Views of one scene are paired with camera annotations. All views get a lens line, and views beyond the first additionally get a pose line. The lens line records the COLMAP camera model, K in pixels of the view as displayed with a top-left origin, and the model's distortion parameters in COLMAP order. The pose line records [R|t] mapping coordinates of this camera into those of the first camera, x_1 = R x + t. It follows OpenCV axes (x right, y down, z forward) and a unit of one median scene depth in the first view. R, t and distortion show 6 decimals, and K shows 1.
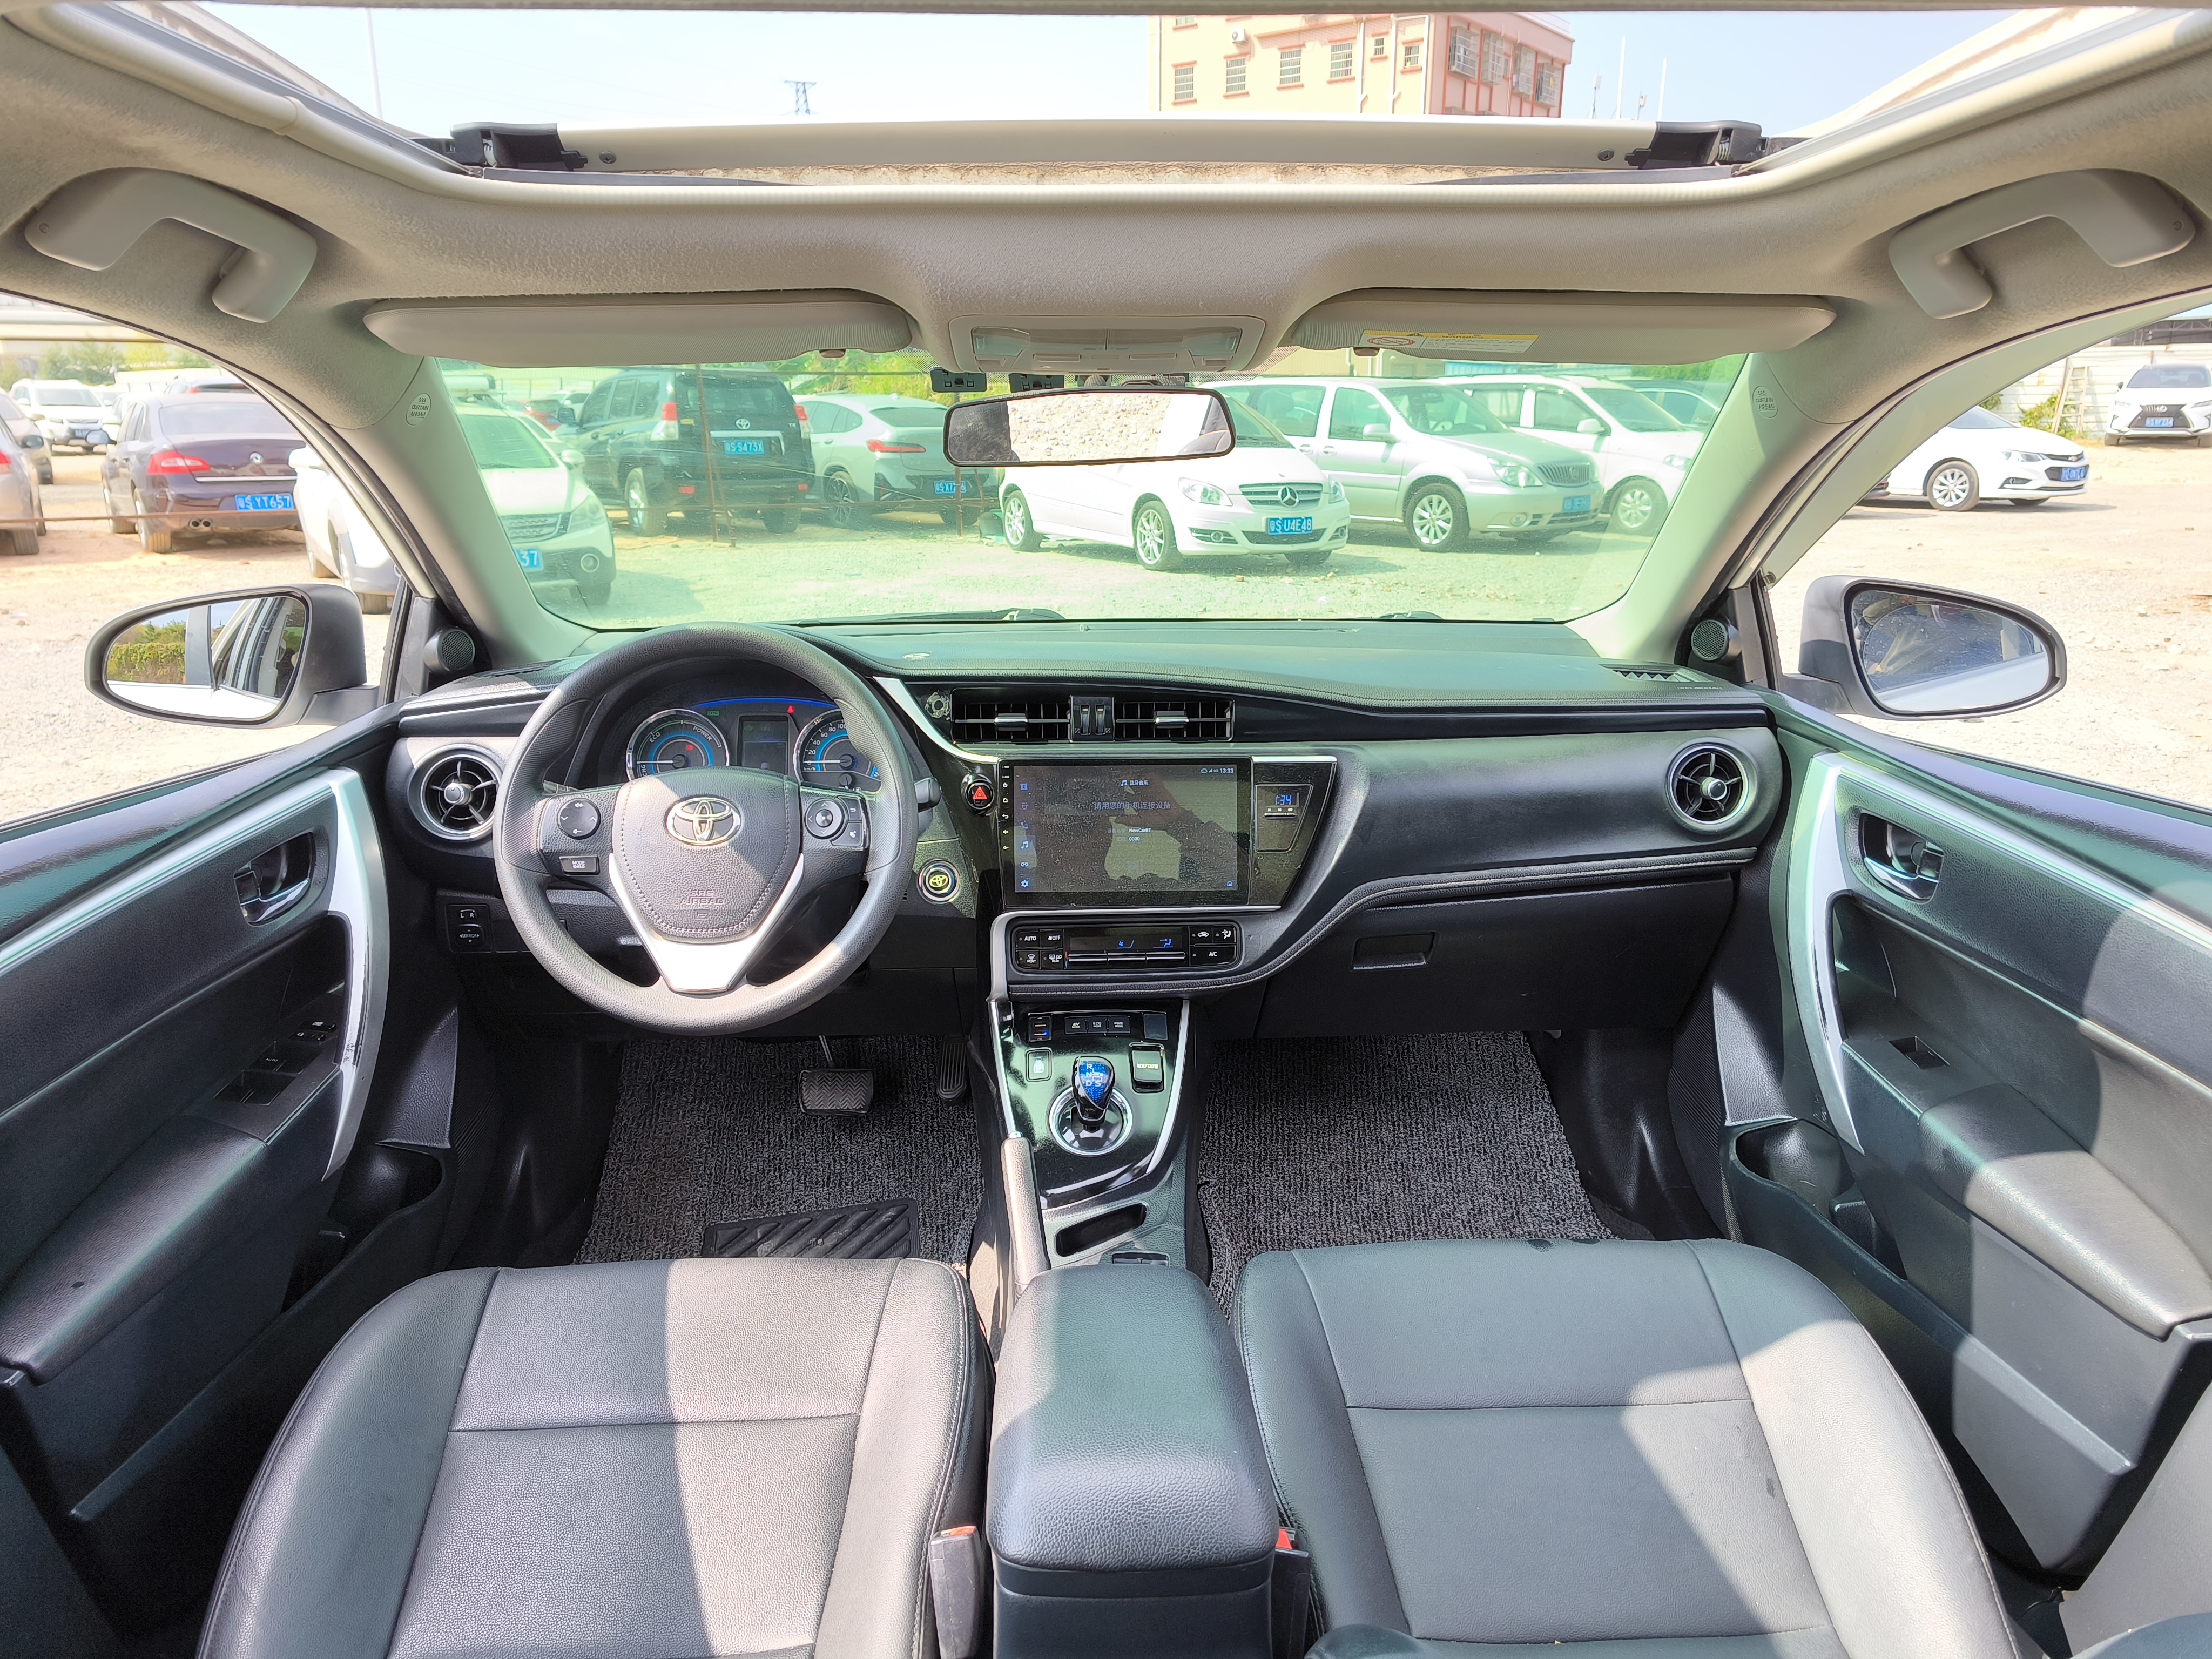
lens RADIAL K [[1438.6, 0, 1087.5], [0, 1438.6, 836.8], [0, 0, 1]] dist [0.075637, -0.067134]
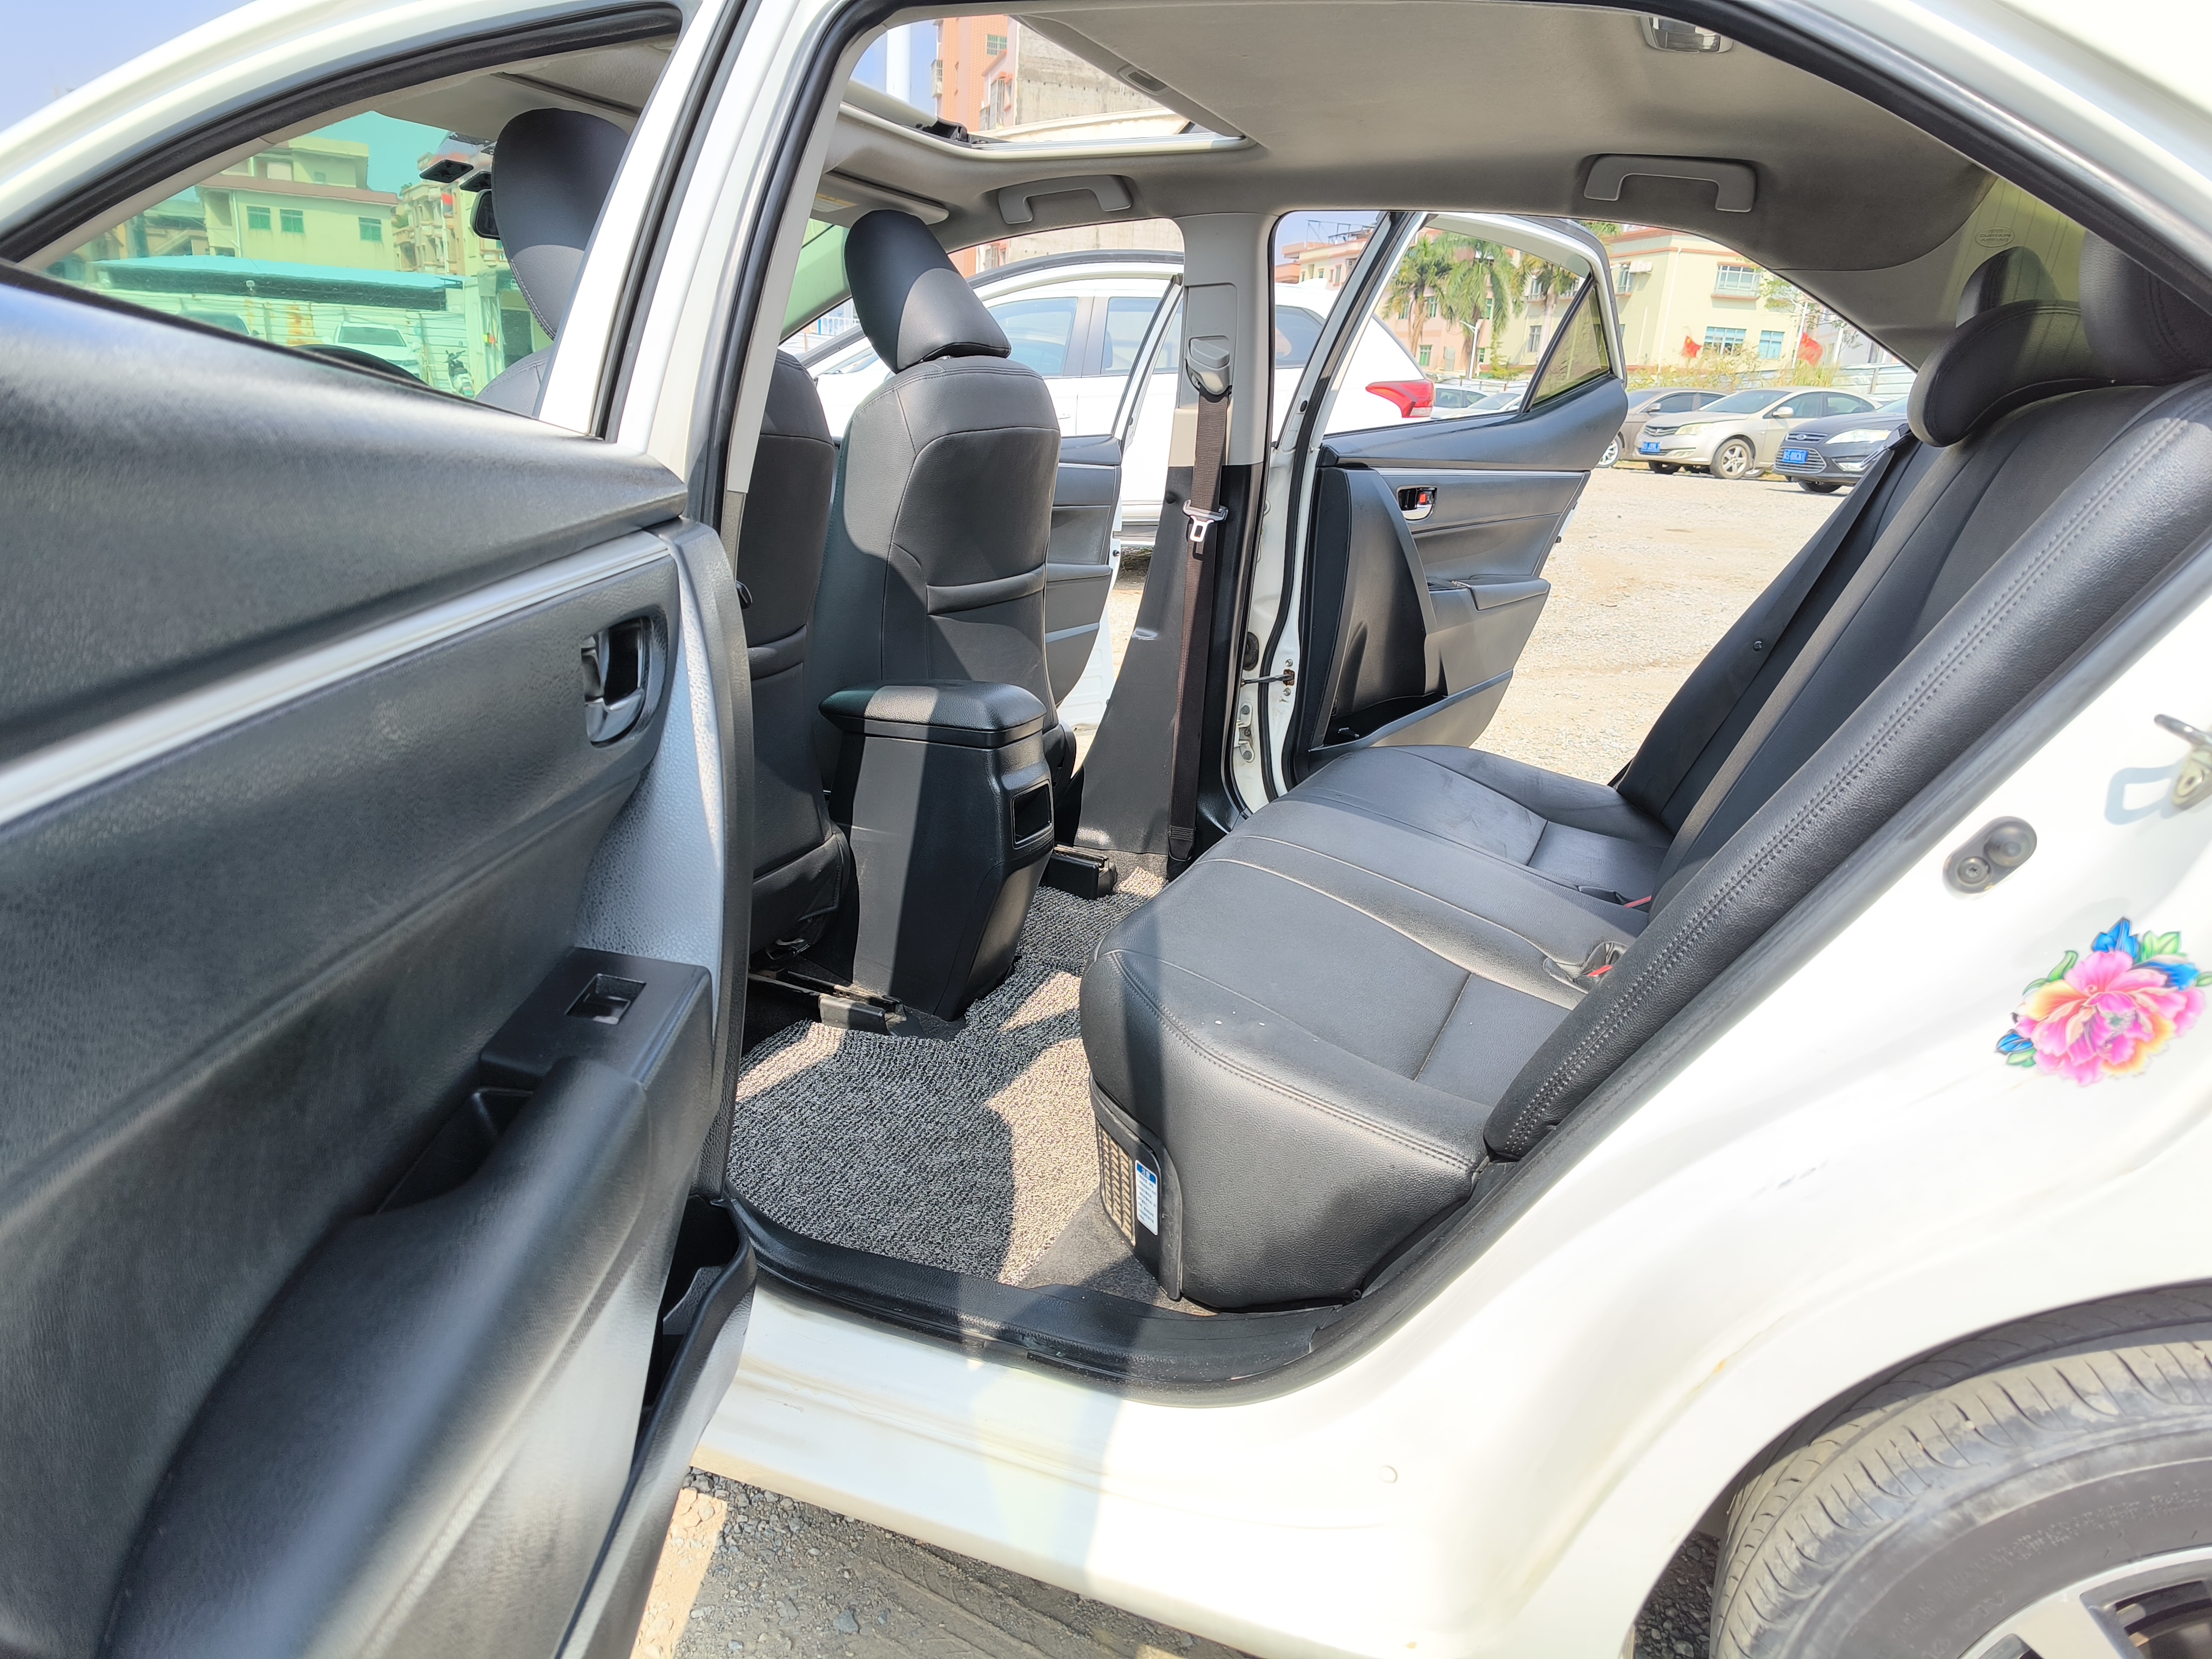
lens RADIAL K [[1438.6, 0, 1116.7], [0, 1438.6, 832.7], [0, 0, 1]] dist [0.075637, -0.067134]
pose [[0.388652, -0.237958, 0.890127, -0.678180], [0.211378, 0.963336, 0.165236, 0.114636], [-0.896810, 0.123934, 0.424702, -0.064879]]
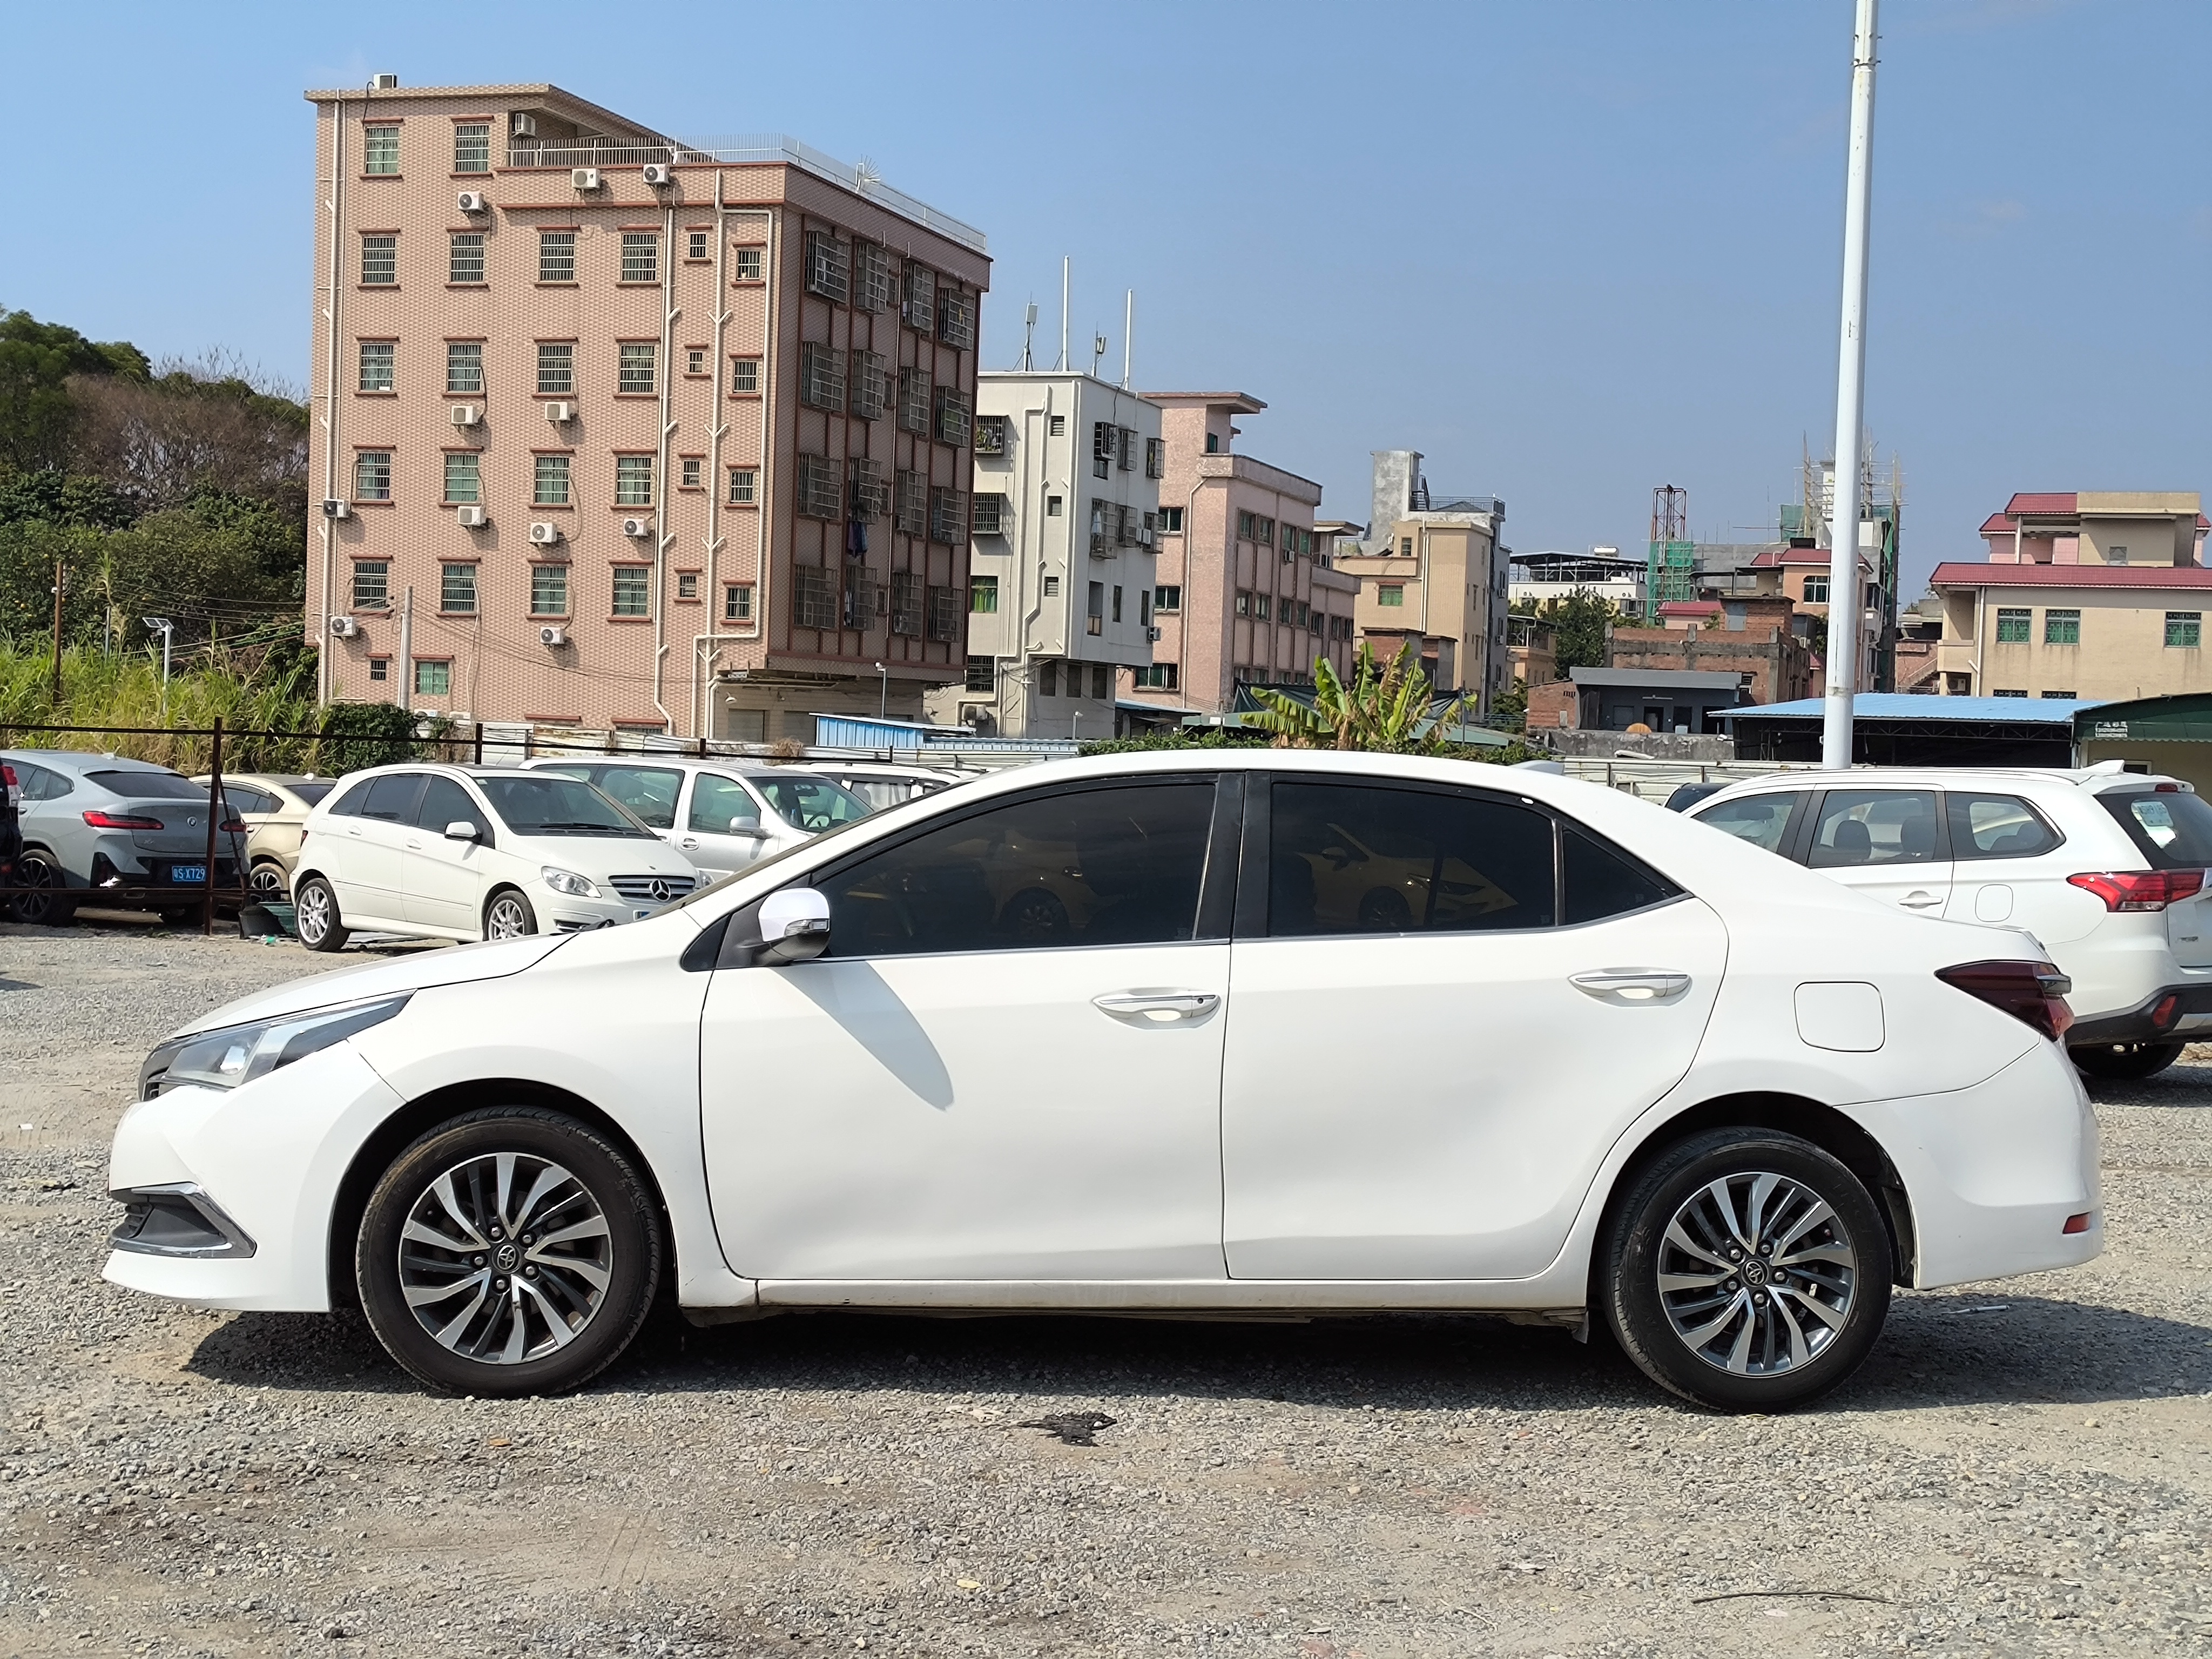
lens RADIAL K [[2896.0, 0, 1120.1], [0, 2896.0, 817.3], [0, 0, 1]] dist [0.046550, 0.000000]
pose [[0.943031, 0.038058, 0.330520, -1.066674], [0.052007, 0.964361, -0.259427, 1.163736], [-0.328614, 0.261837, 0.907444, -4.260514]]
